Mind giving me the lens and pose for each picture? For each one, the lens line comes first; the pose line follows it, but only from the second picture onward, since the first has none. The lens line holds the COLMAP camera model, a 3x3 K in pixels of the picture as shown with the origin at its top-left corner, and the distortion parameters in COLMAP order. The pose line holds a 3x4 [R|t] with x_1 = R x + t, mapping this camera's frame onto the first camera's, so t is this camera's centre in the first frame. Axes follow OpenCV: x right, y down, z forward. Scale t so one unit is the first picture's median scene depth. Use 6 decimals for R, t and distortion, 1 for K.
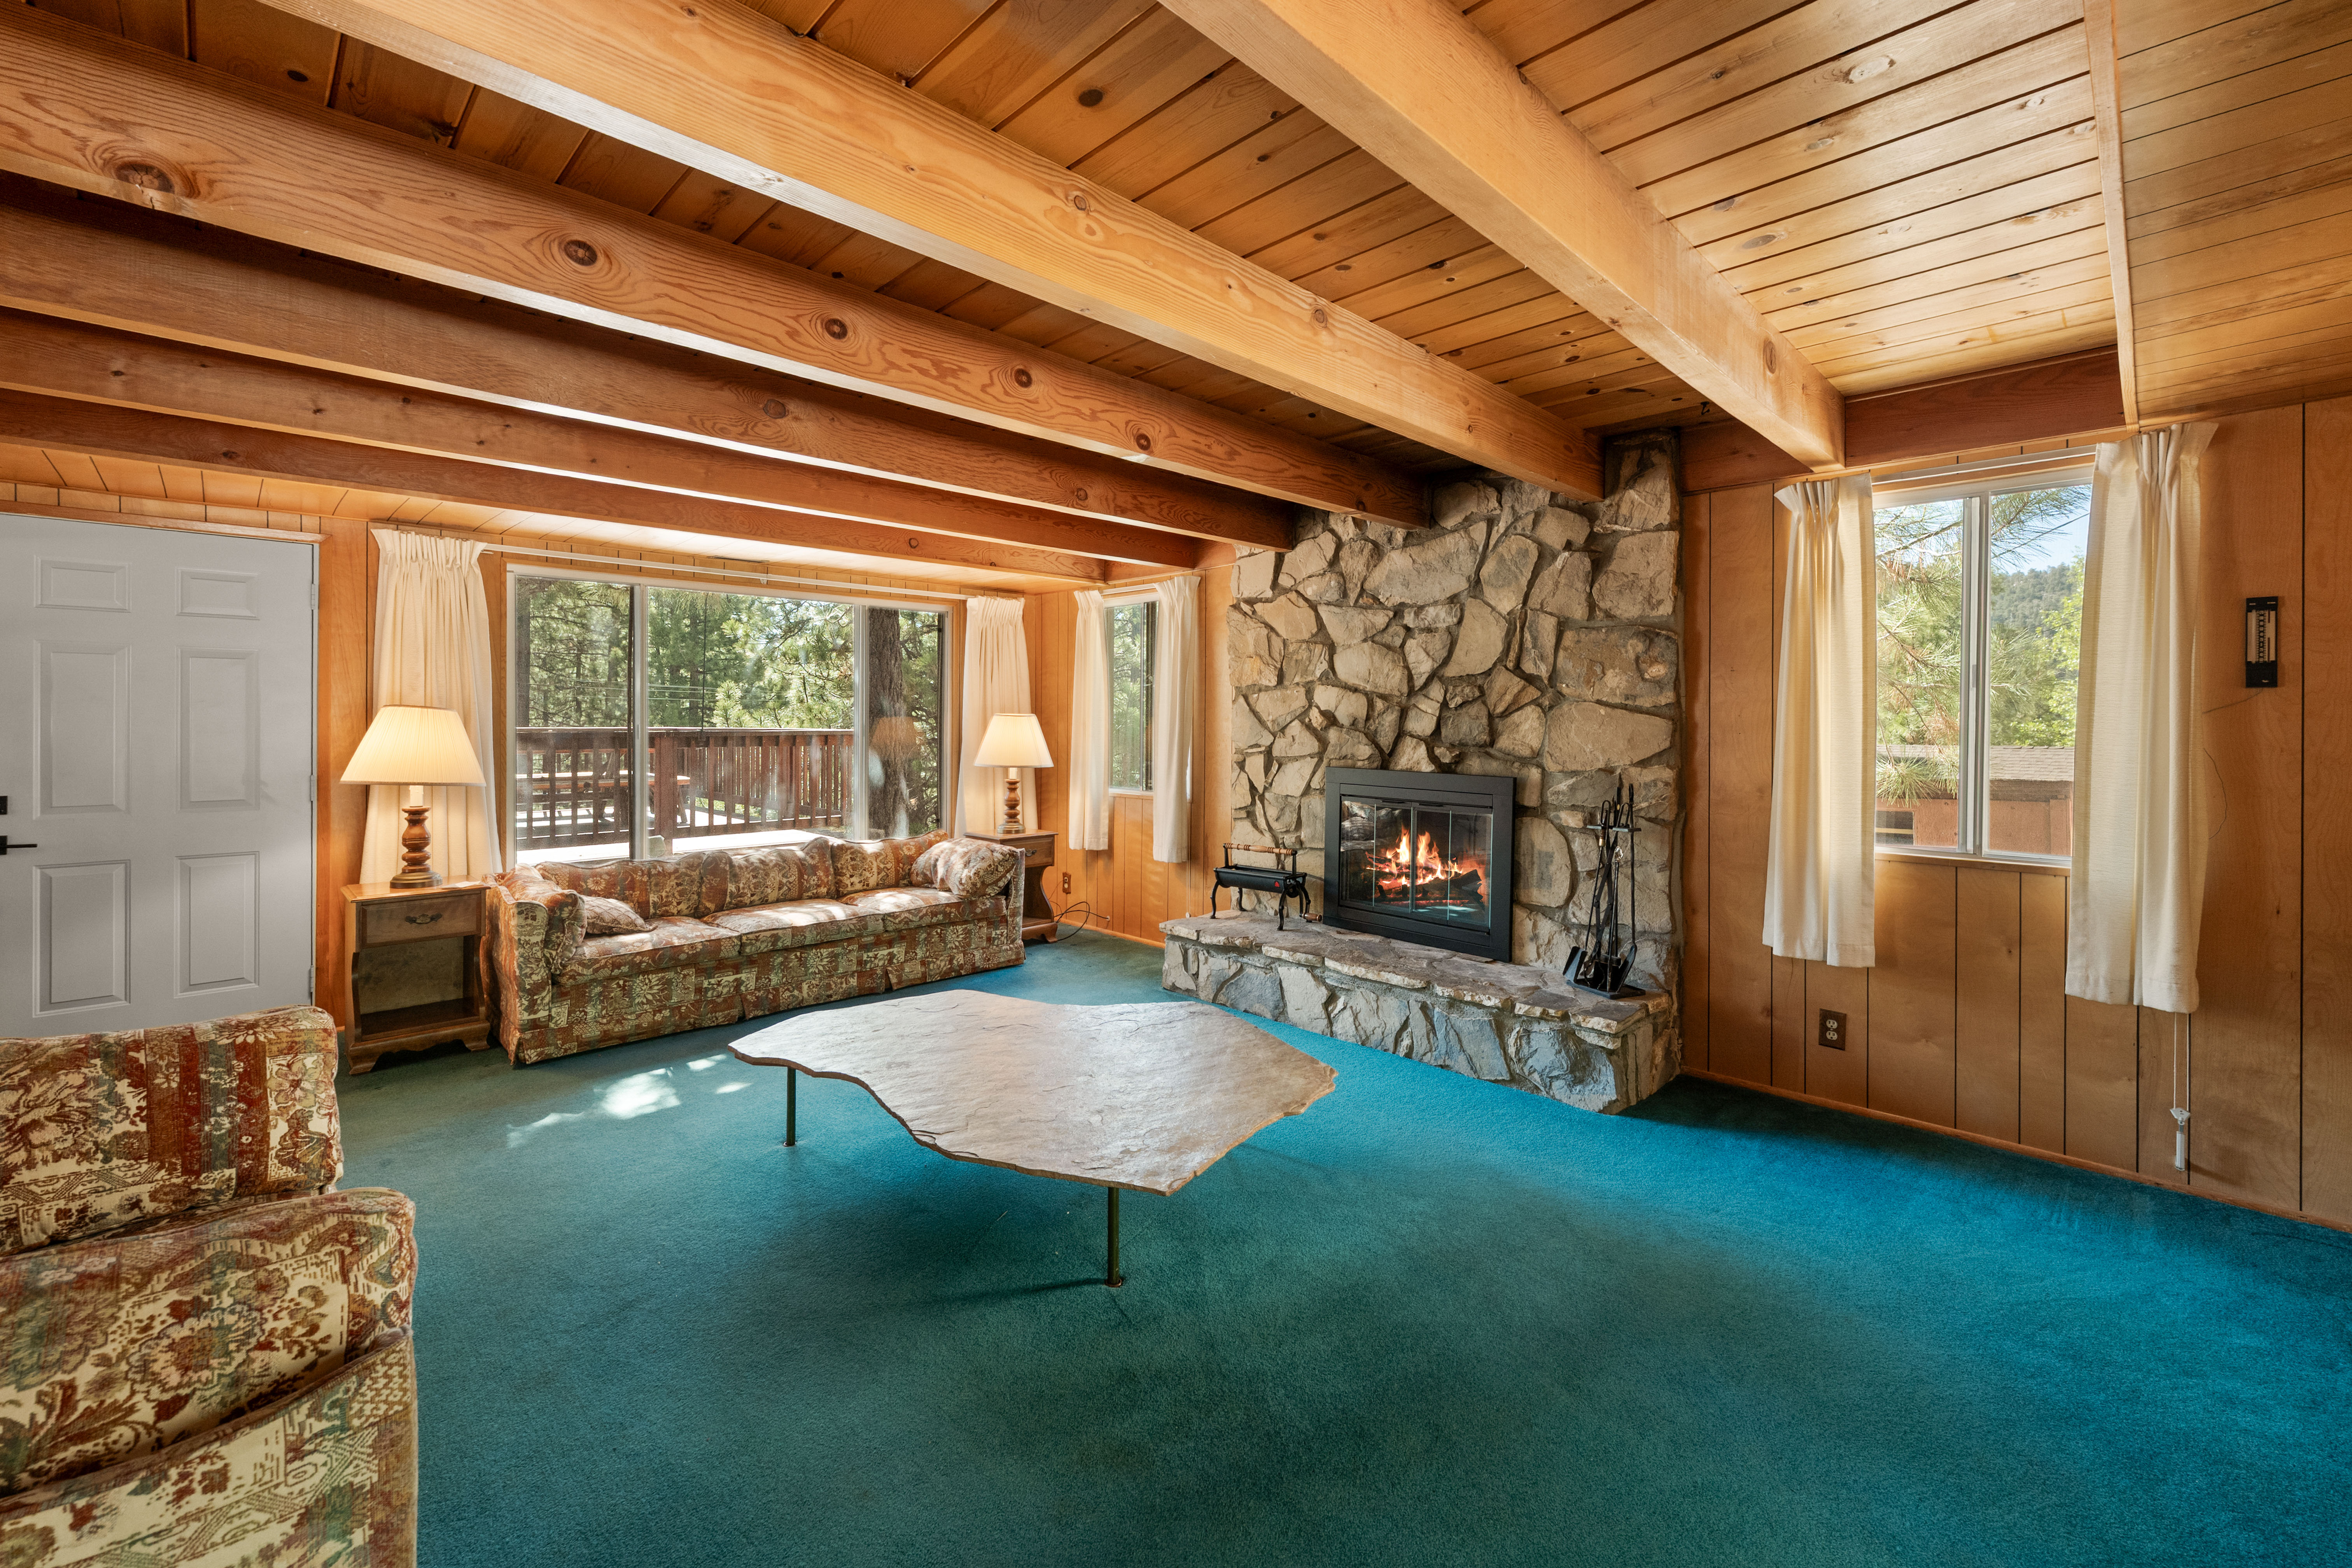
lens RADIAL K [[965.9, 0, 1177.2], [0, 965.9, 743.1], [0, 0, 1]] dist [-0.003787, -0.000111]
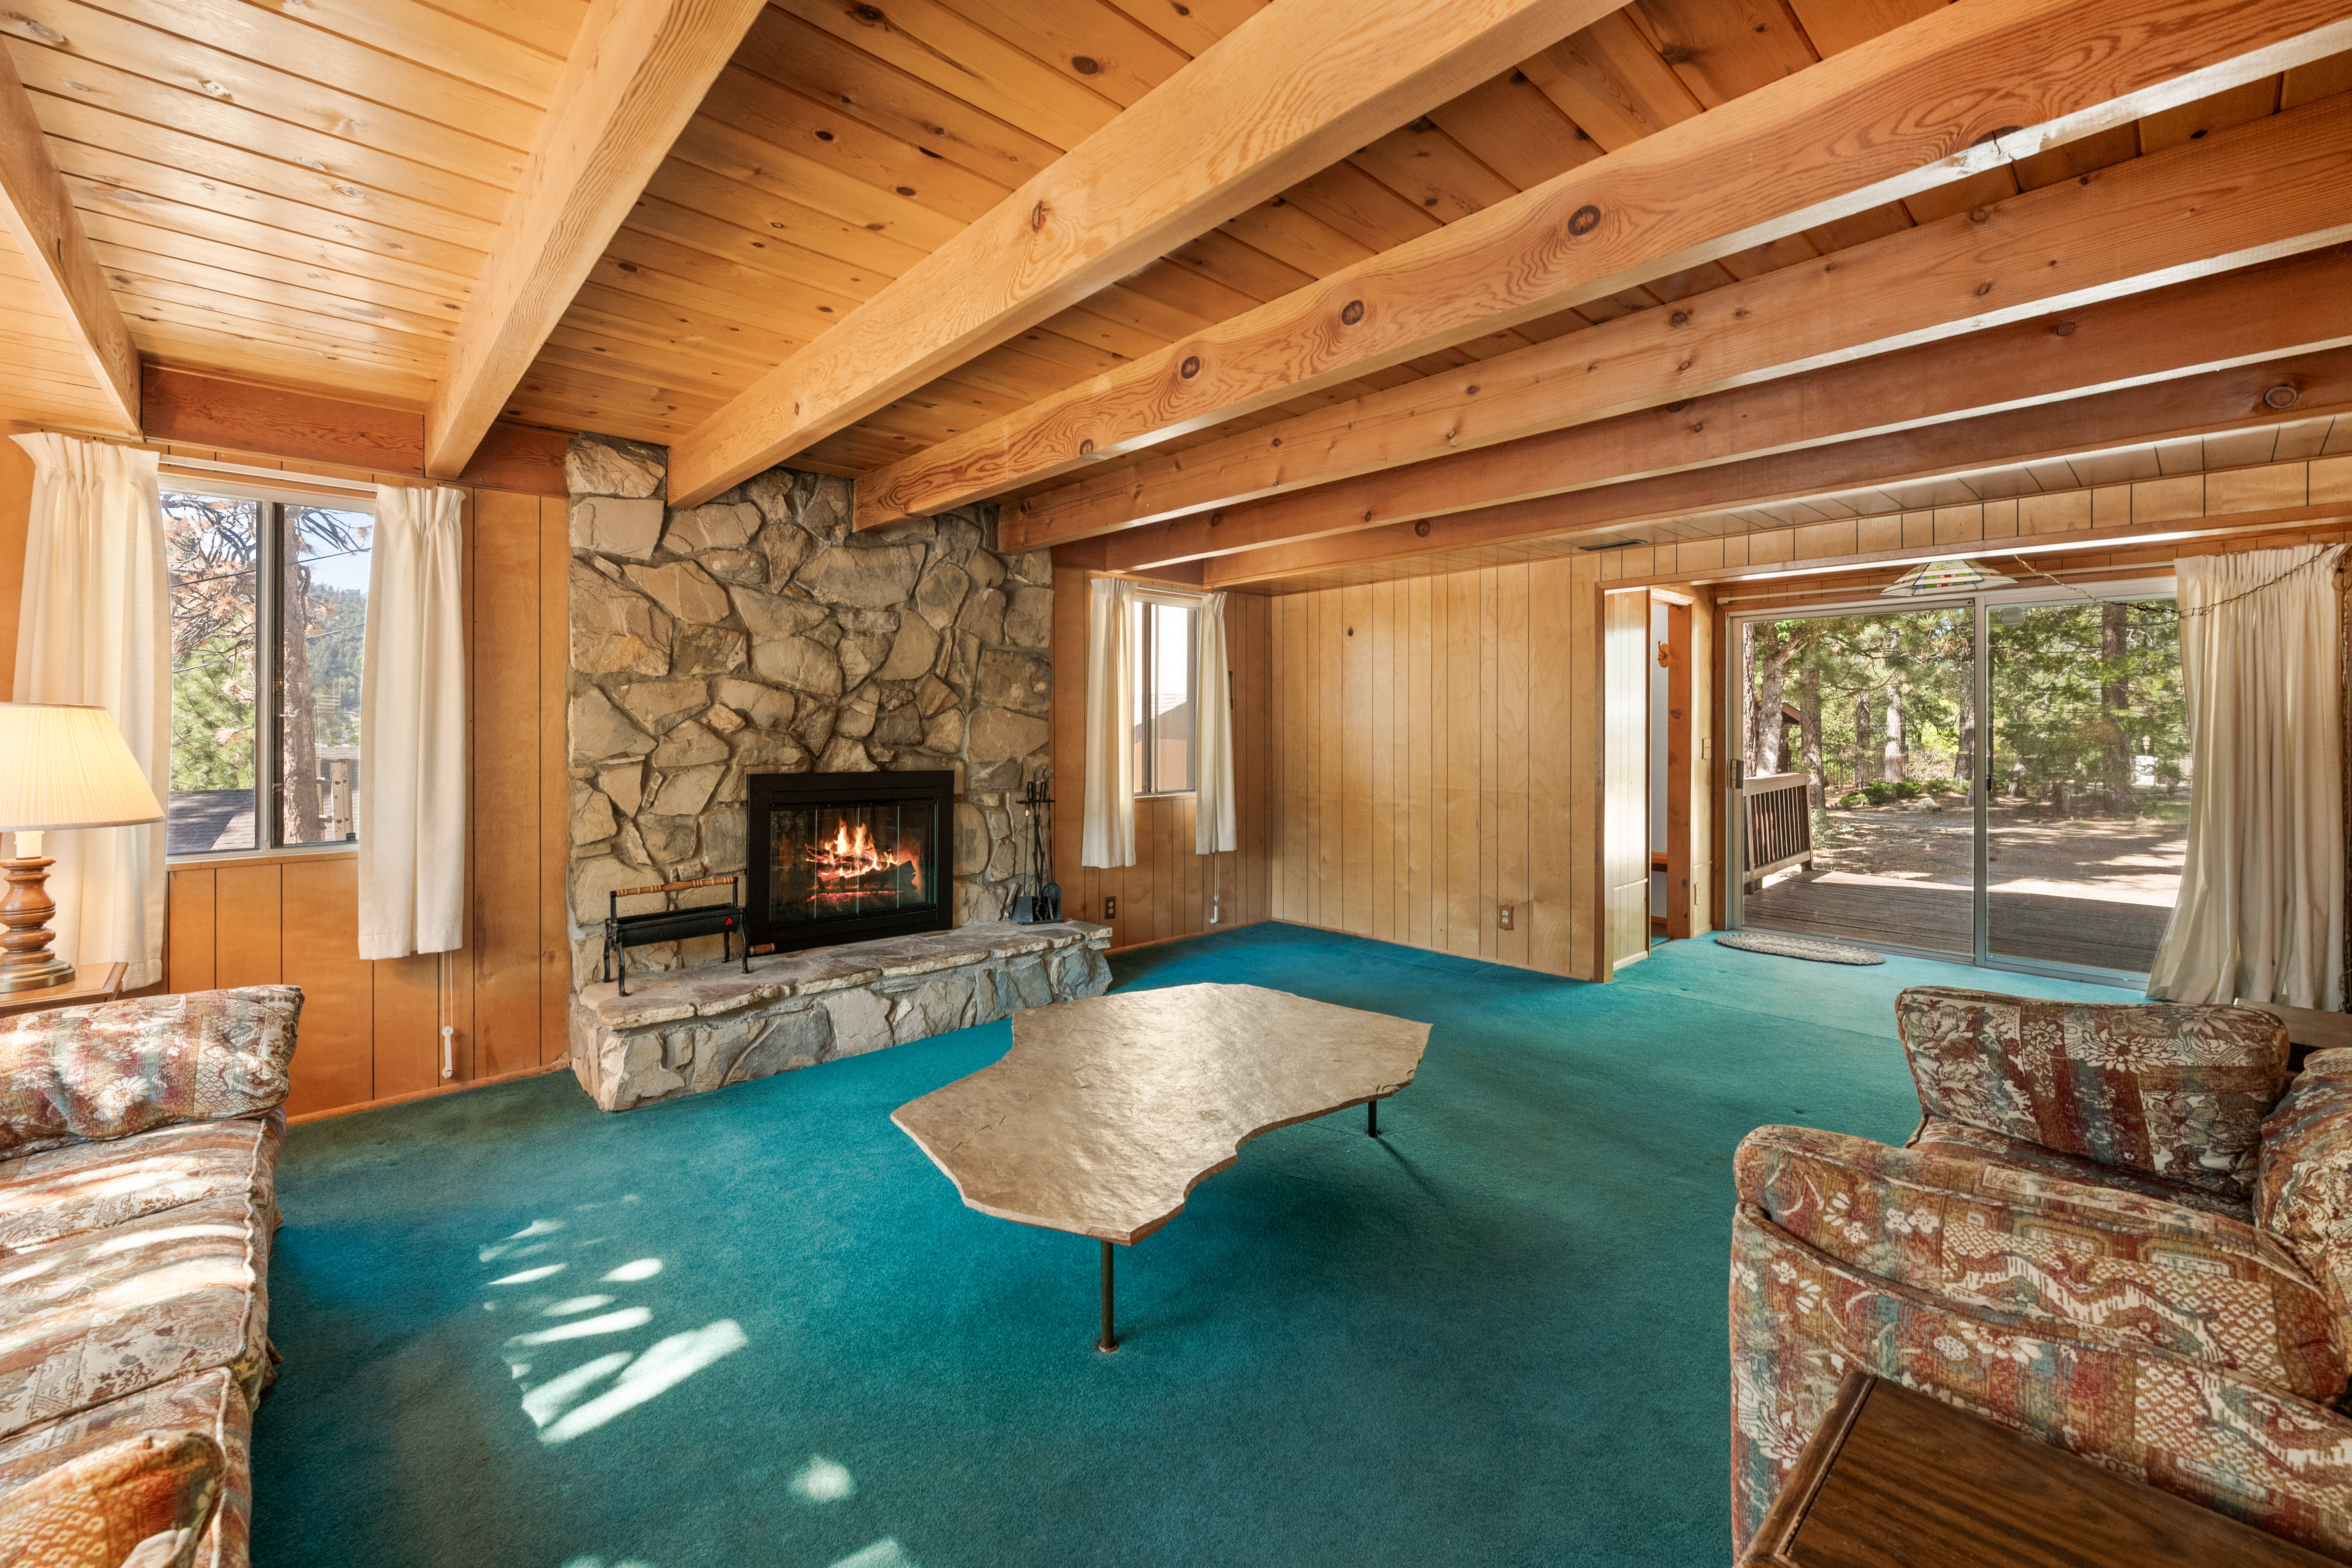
lens RADIAL K [[965.9, 0, 1177.2], [0, 965.9, 743.1], [0, 0, 1]] dist [-0.003787, -0.000111]
pose [[0.030789, -0.031110, 0.999042, -0.760968], [0.009061, 0.999483, 0.030844, -0.029482], [-0.999485, 0.008102, 0.031055, 0.640932]]
